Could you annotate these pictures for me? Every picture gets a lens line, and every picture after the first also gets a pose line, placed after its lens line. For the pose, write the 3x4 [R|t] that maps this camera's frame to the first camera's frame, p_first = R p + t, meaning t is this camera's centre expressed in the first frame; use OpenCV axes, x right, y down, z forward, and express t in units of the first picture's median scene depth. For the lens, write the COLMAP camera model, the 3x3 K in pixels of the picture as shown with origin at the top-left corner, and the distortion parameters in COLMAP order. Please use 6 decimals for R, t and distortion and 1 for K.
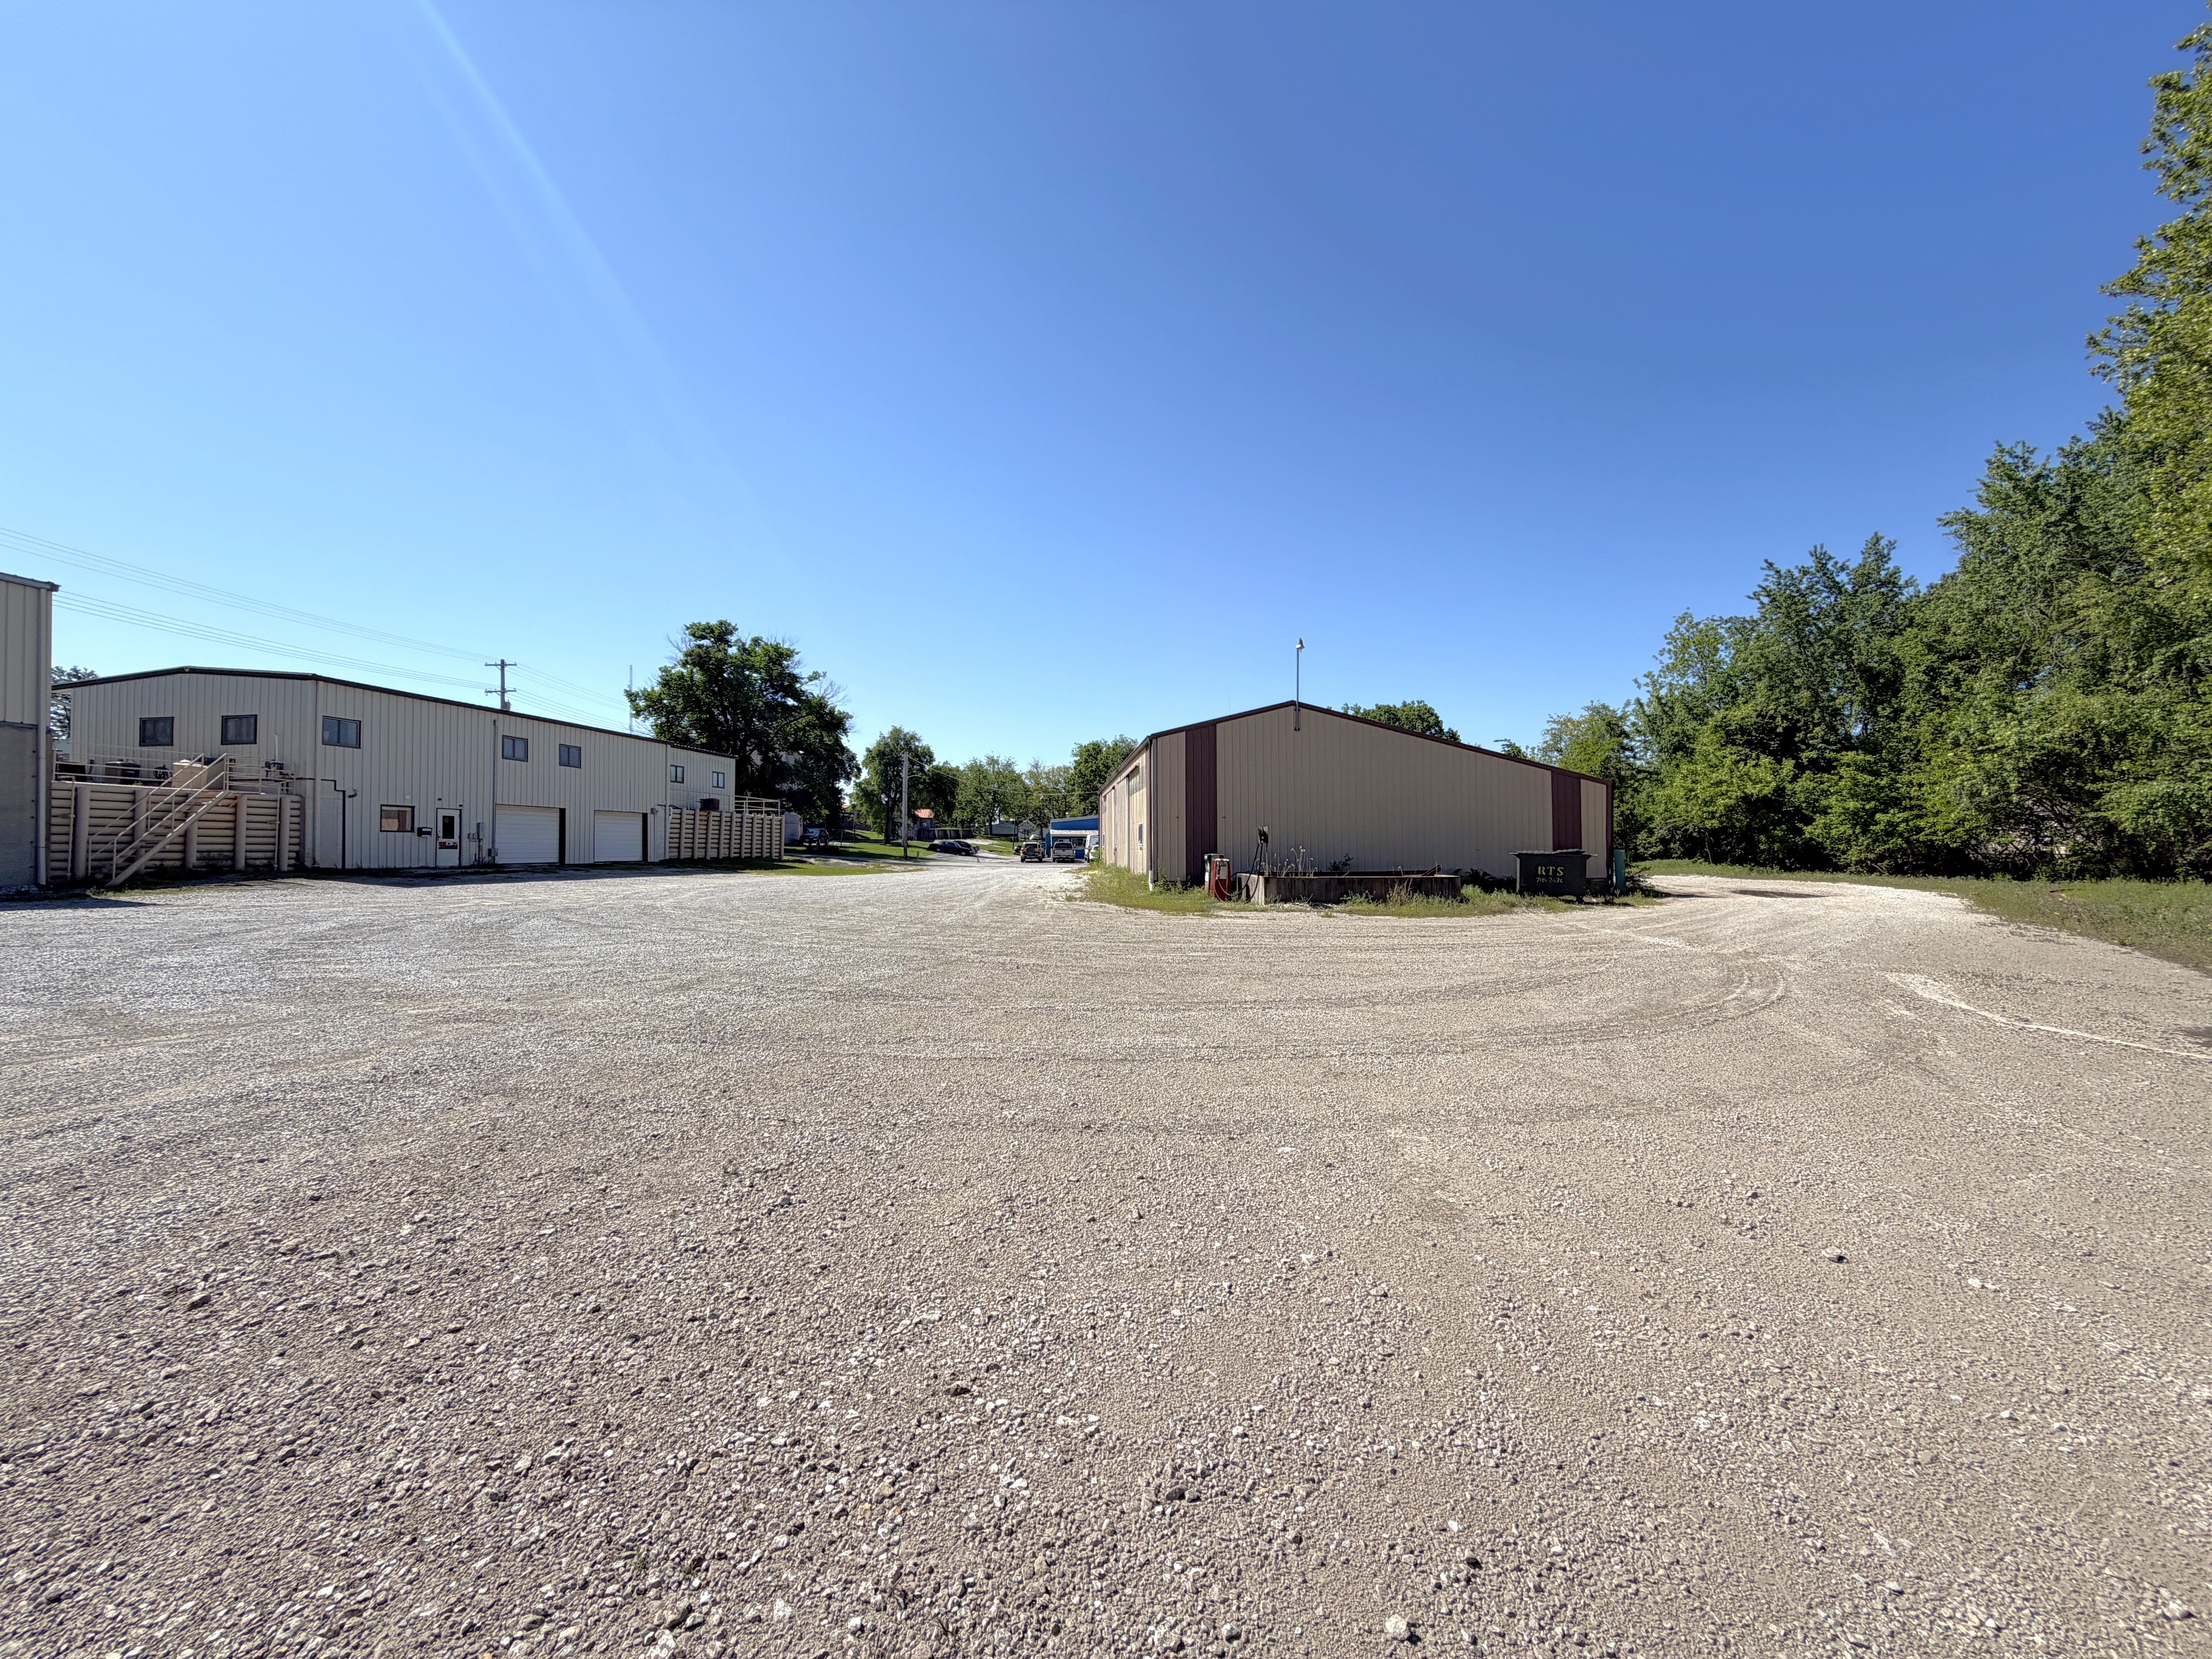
lens RADIAL K [[888.1, 0, 1107.2], [0, 888.1, 827.8], [0, 0, 1]] dist [0.004177, -0.000197]
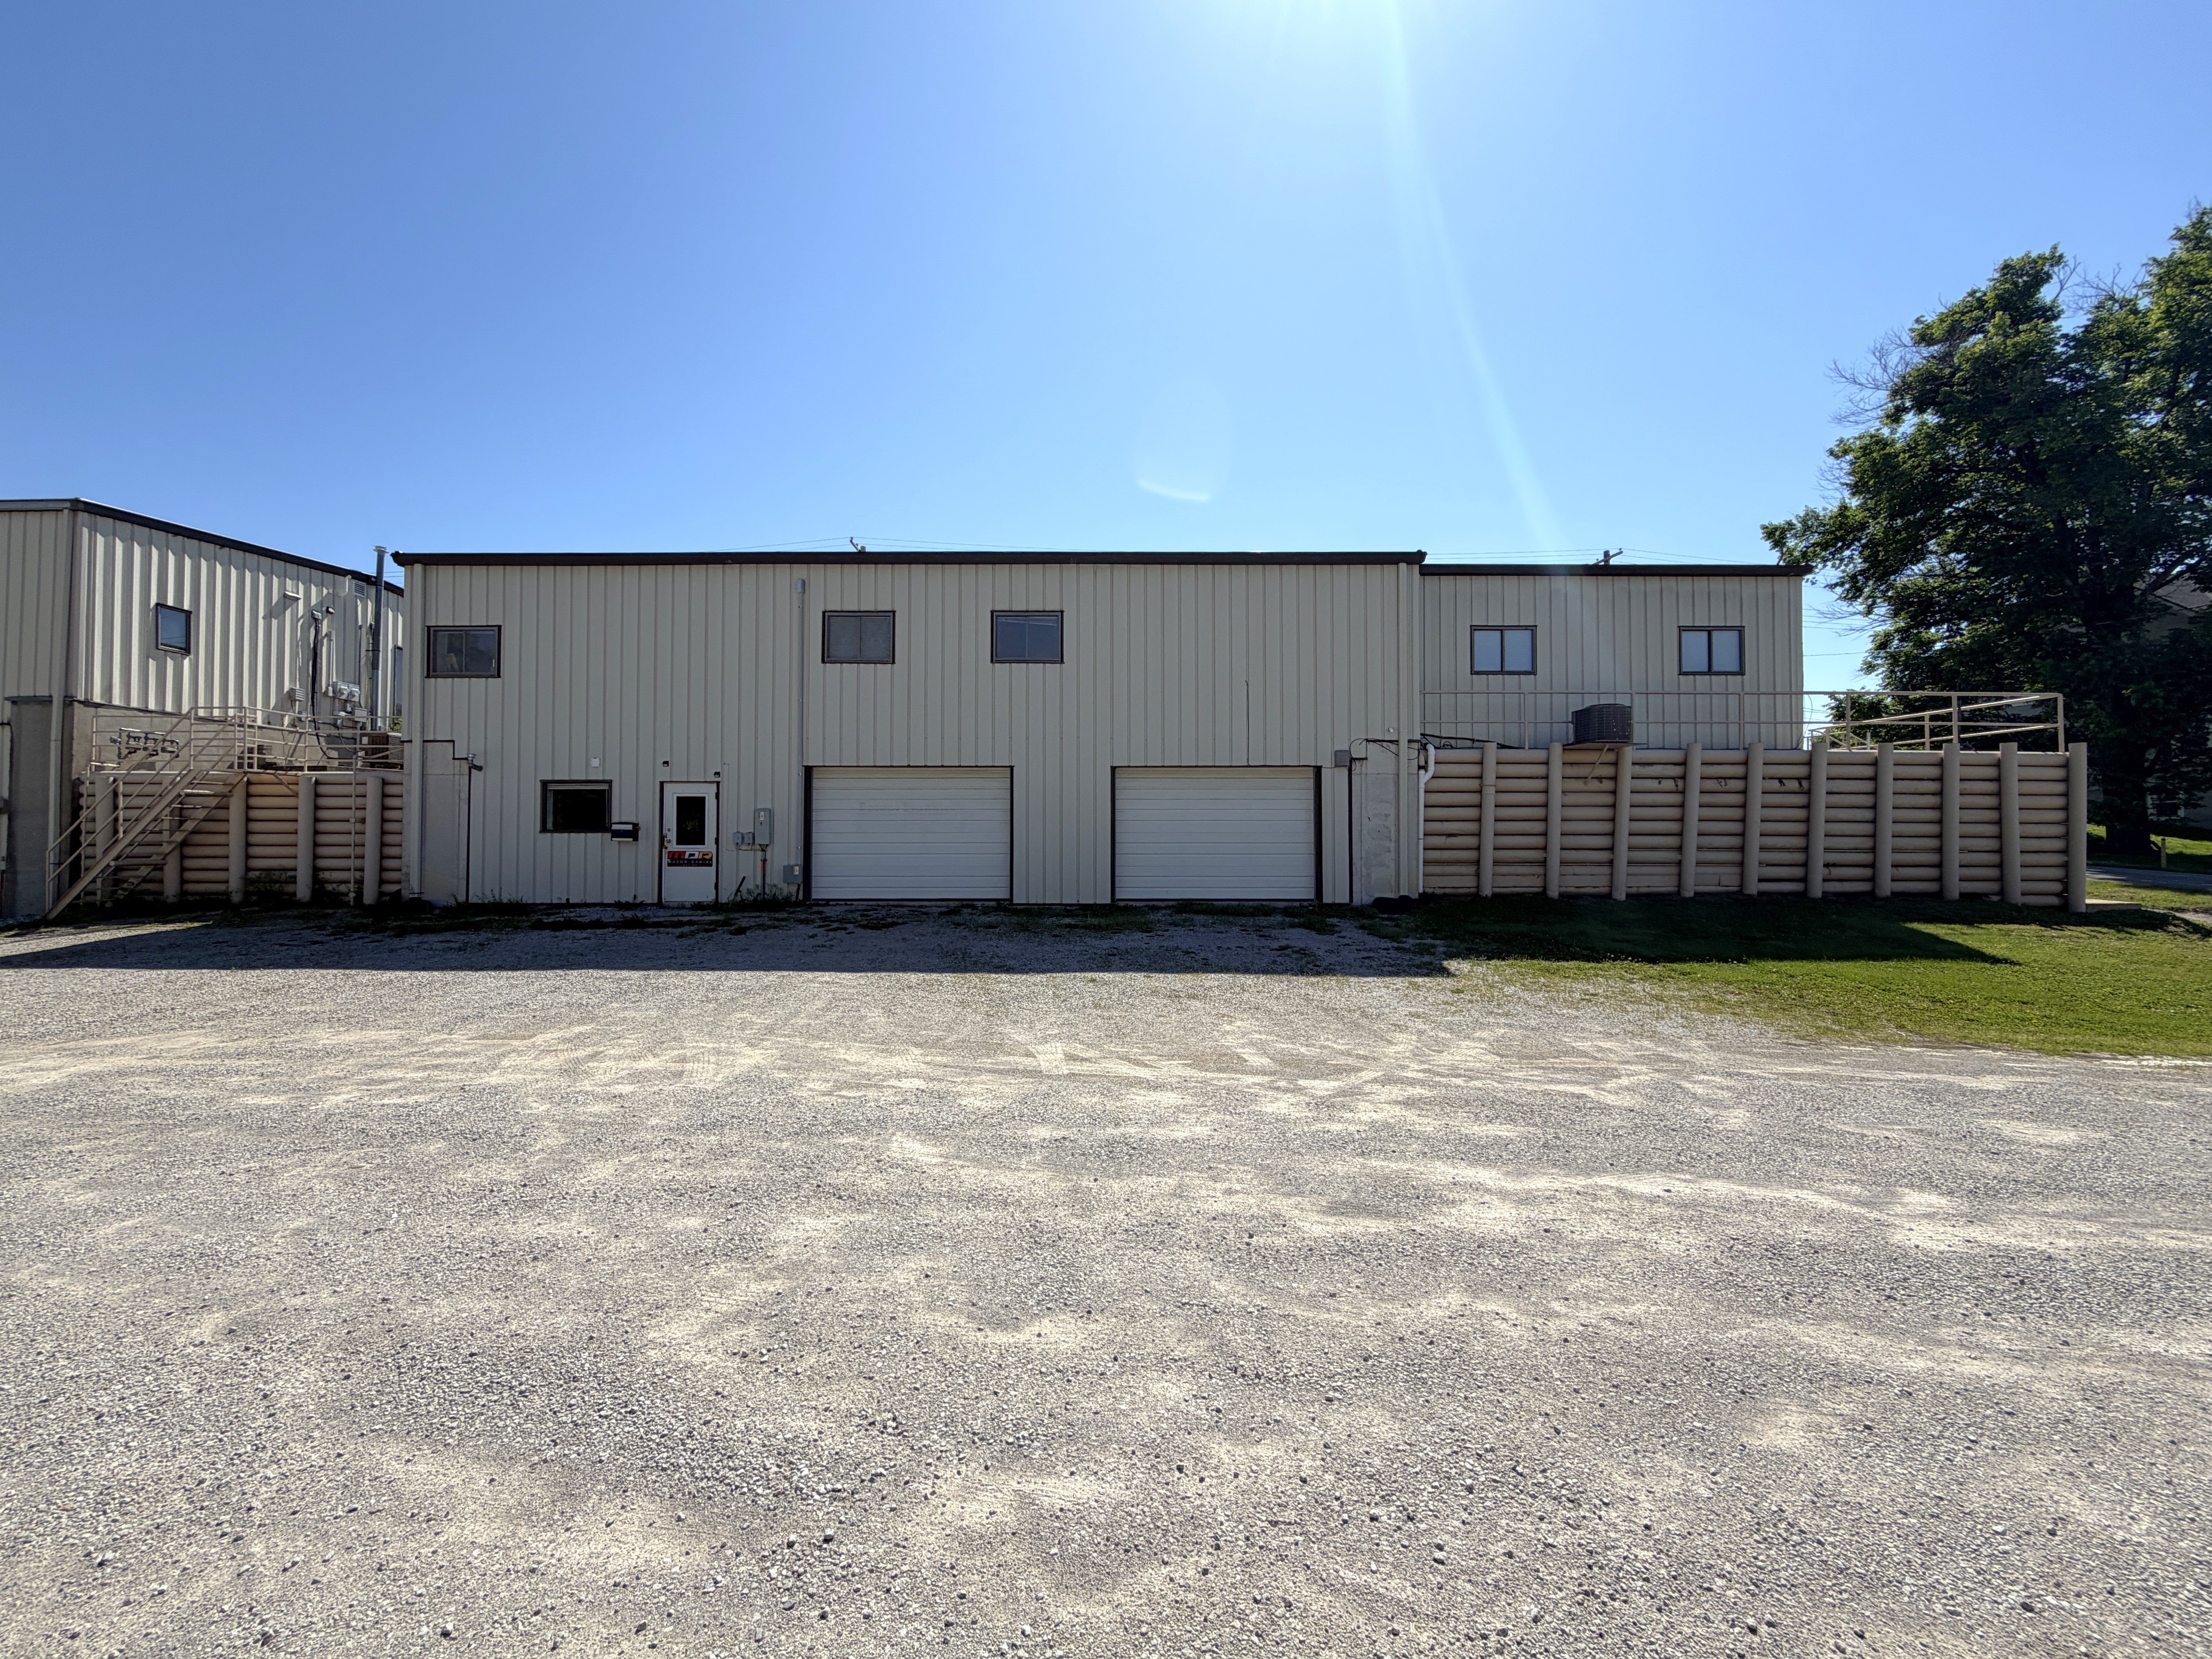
lens RADIAL K [[888.1, 0, 1107.2], [0, 888.1, 861.3], [0, 0, 1]] dist [0.004177, -0.000197]
pose [[0.148092, 0.011142, -0.988911, -0.420679], [0.023870, 0.999605, 0.014837, 0.035510], [0.988686, -0.025802, 0.147767, 2.091485]]
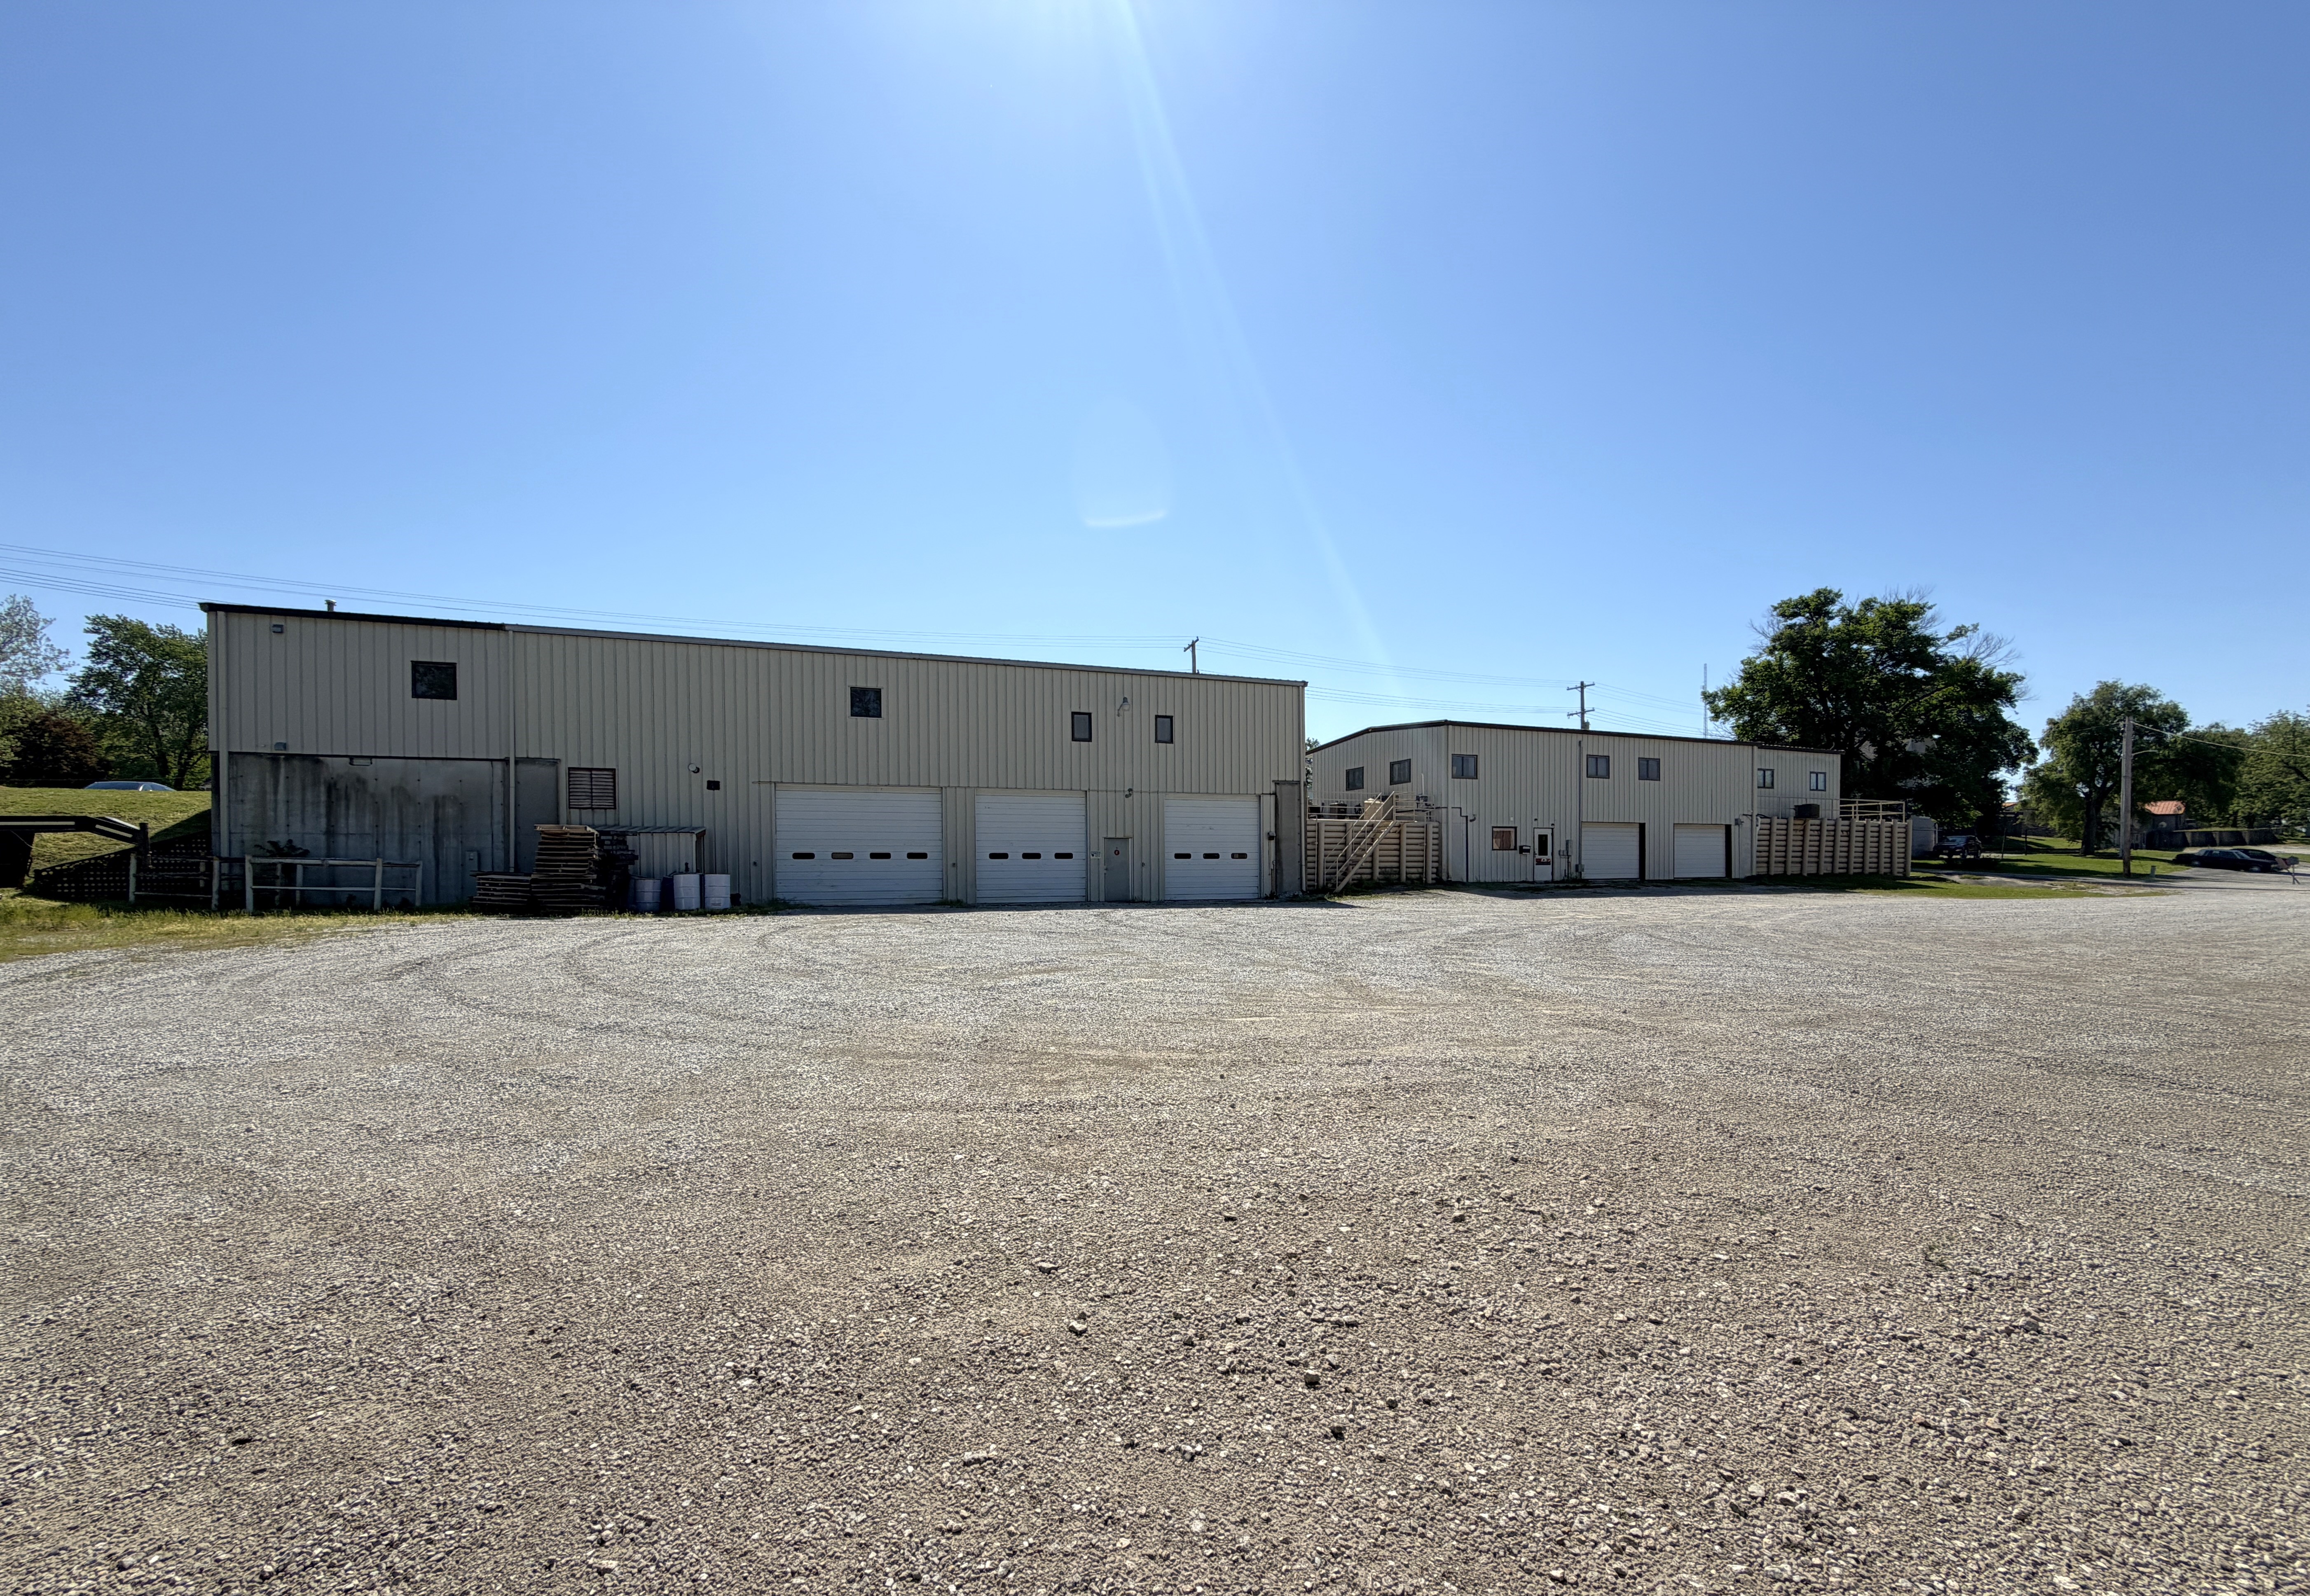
lens RADIAL K [[939.0, 0, 1149.6], [0, 939.0, 887.7], [0, 0, 1]] dist [0.001756, 0.000539]
pose [[0.521583, 0.016463, -0.853042, -0.020971], [0.025279, 0.999077, 0.034737, -0.000534], [0.852826, -0.039682, 0.520685, -0.013776]]
